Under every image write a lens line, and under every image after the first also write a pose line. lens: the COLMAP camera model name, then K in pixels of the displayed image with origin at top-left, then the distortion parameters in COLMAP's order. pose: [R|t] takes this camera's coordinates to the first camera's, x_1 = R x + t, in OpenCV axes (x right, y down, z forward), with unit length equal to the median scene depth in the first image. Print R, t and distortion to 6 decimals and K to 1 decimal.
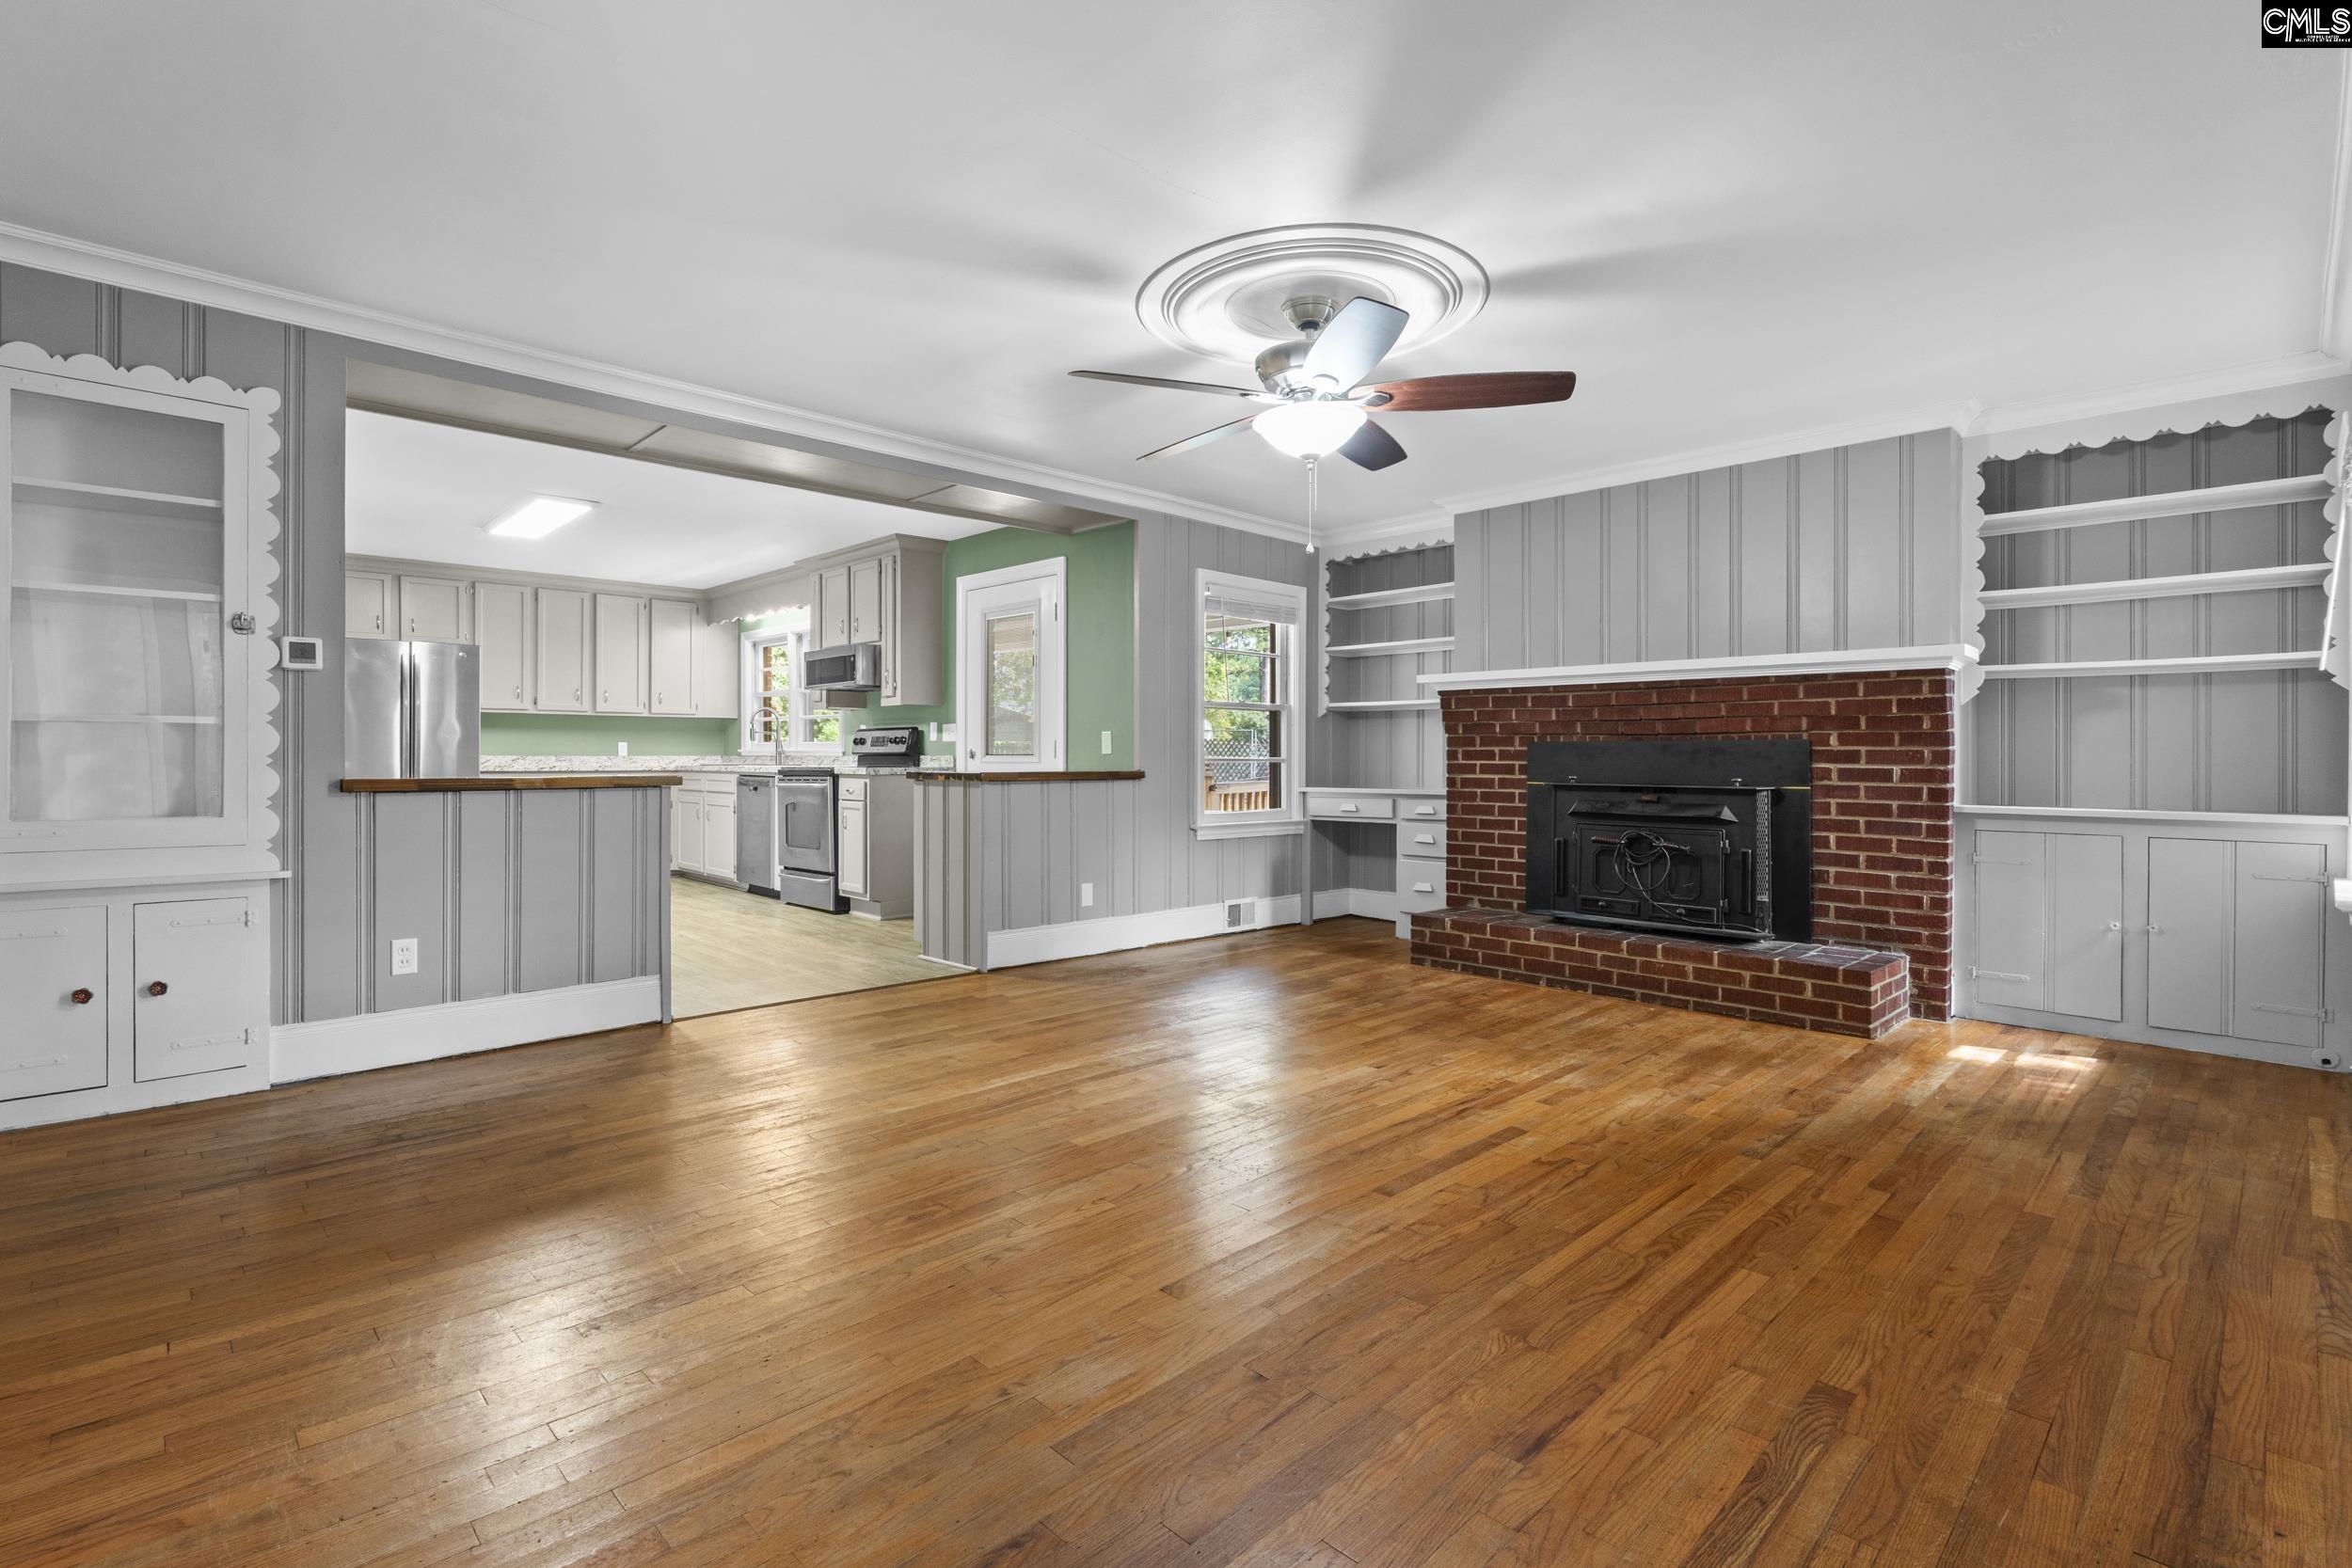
lens RADIAL K [[1091.8, 0, 1170.2], [0, 1091.8, 759.7], [0, 0, 1]] dist [-0.001573, -0.000127]
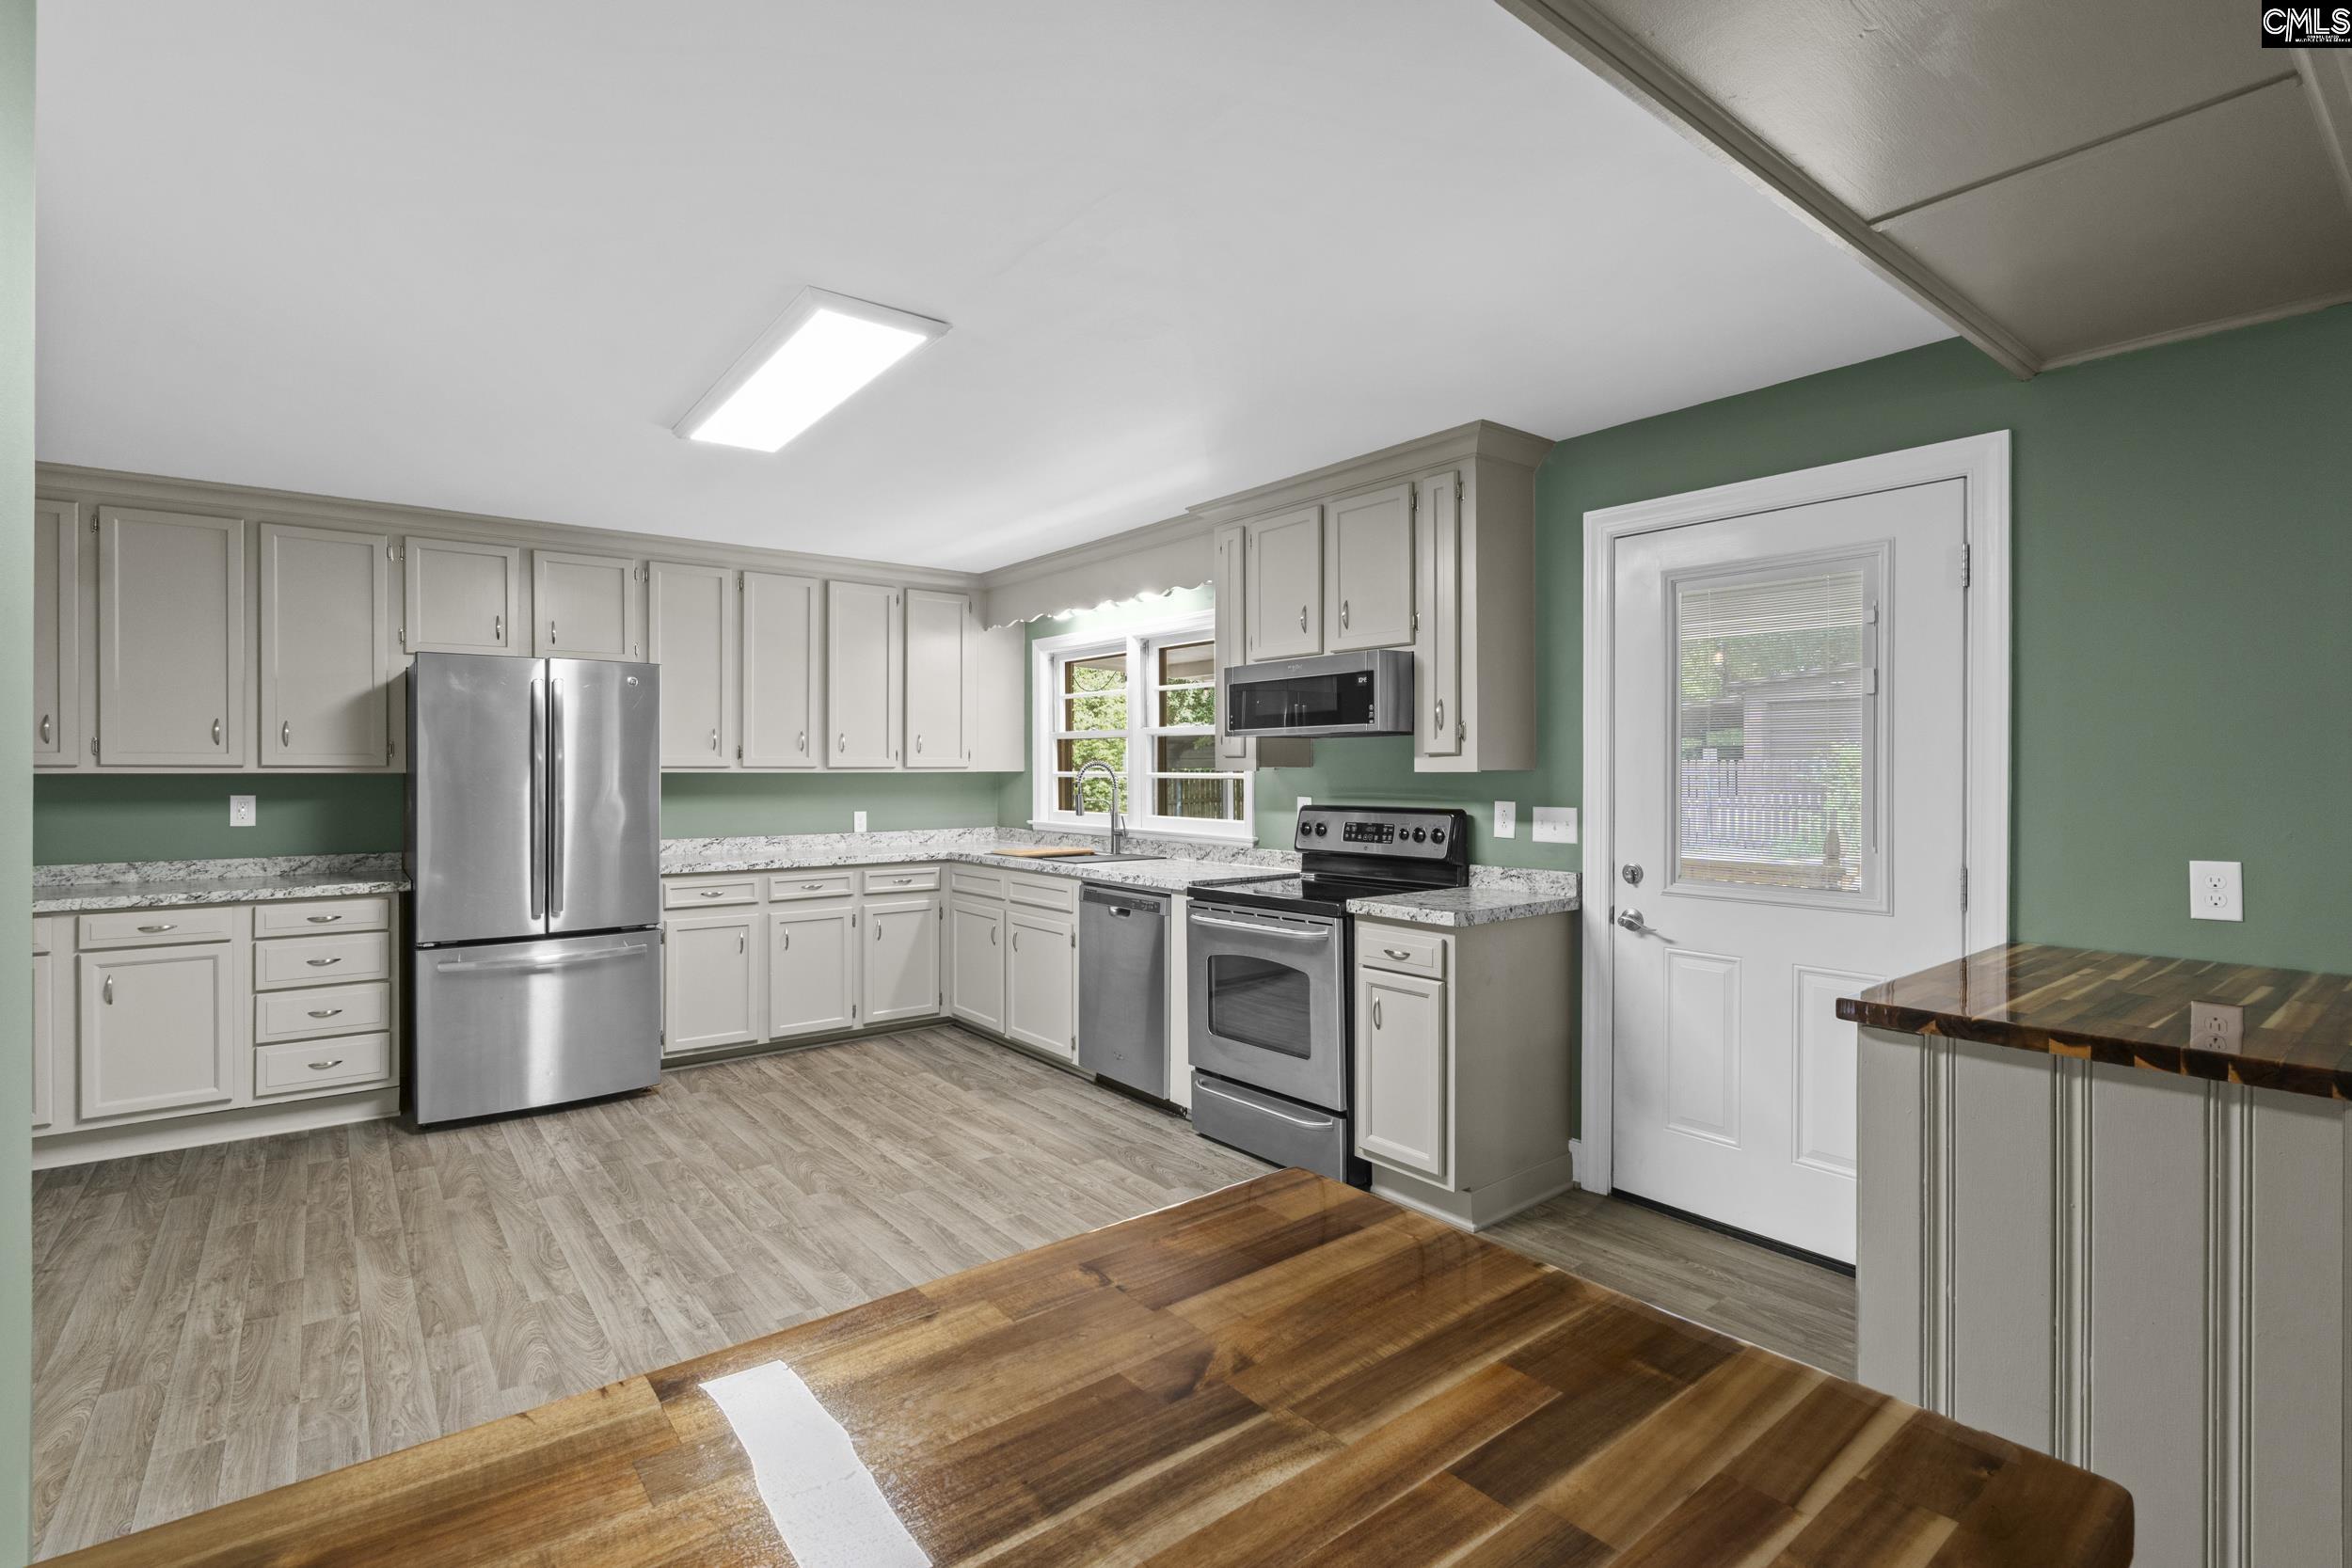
lens RADIAL K [[1087.3, 0, 1168.0], [0, 1087.3, 776.0], [0, 0, 1]] dist [-0.002770, -0.000206]
pose [[0.994701, -0.002145, -0.102789, -0.293443], [0.002192, 0.999998, 0.000341, -0.042781], [0.102788, -0.000565, 0.994703, 0.435707]]
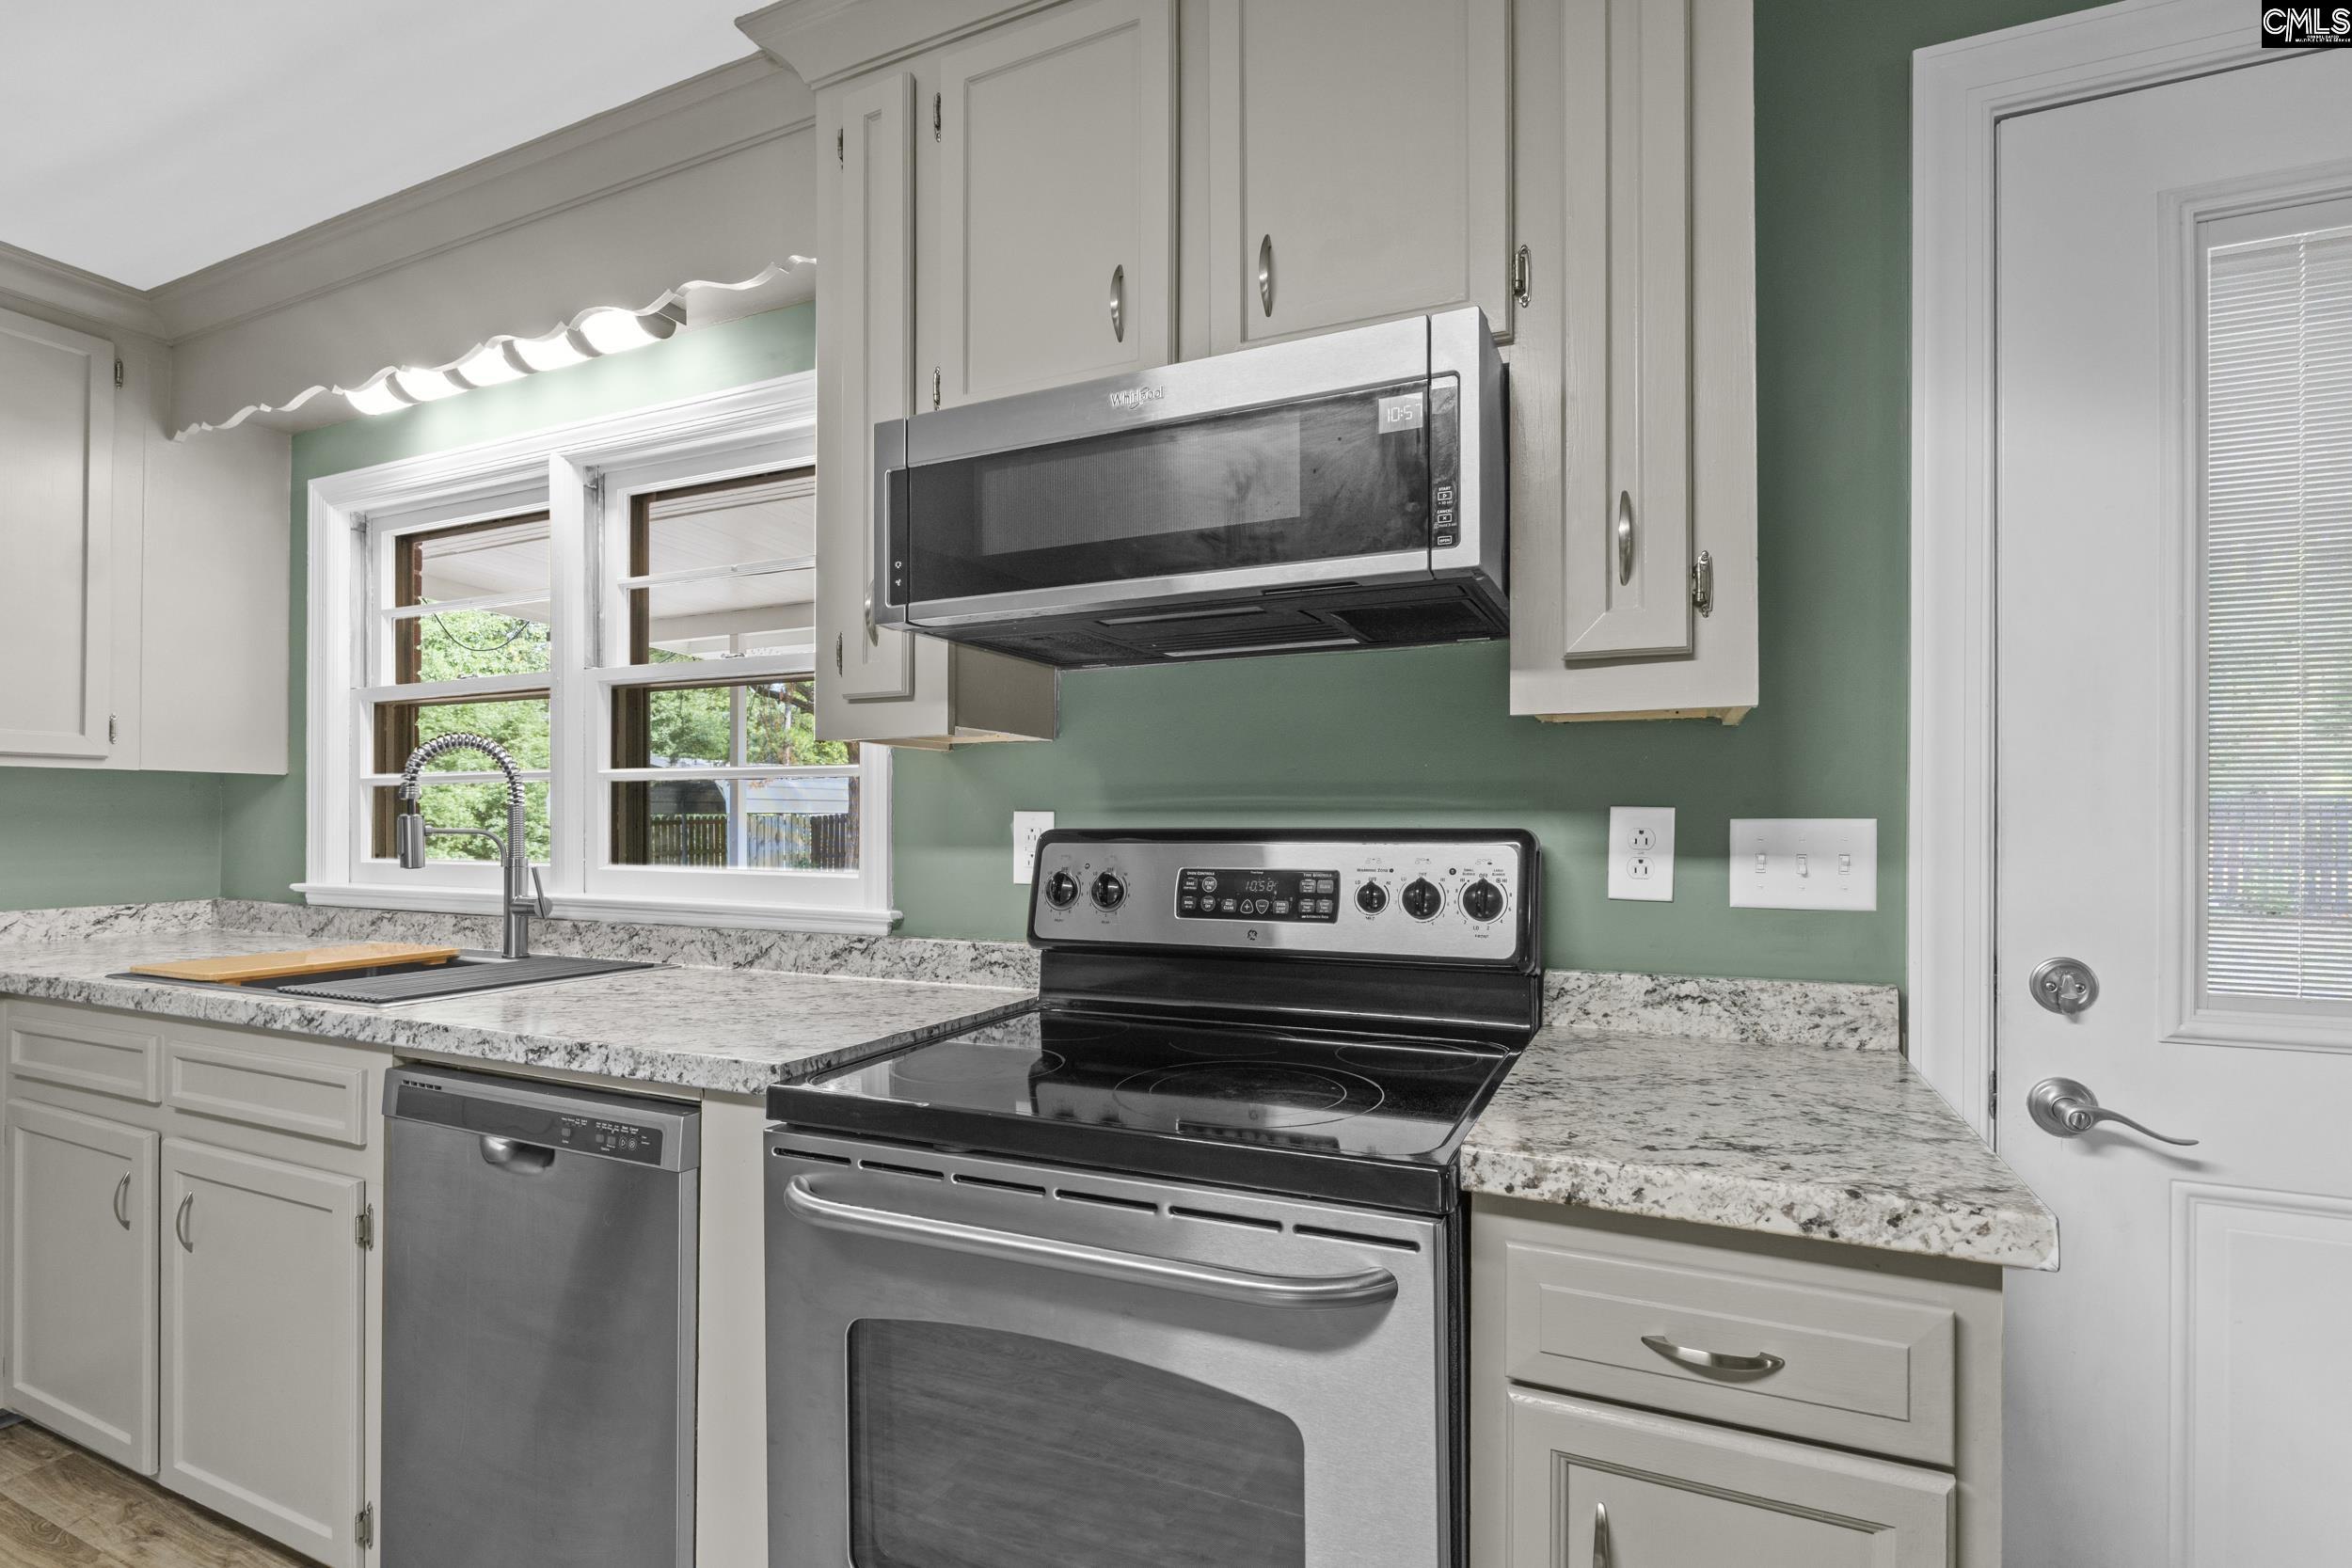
lens RADIAL K [[1091.5, 0, 1173.7], [0, 1091.5, 823.1], [0, 0, 1]] dist [-0.007669, 0.000126]
pose [[0.929318, 0.001018, 0.369279, -0.339906], [0.001270, 0.999981, -0.005953, -0.027814], [-0.369279, 0.006001, 0.929299, 0.770951]]
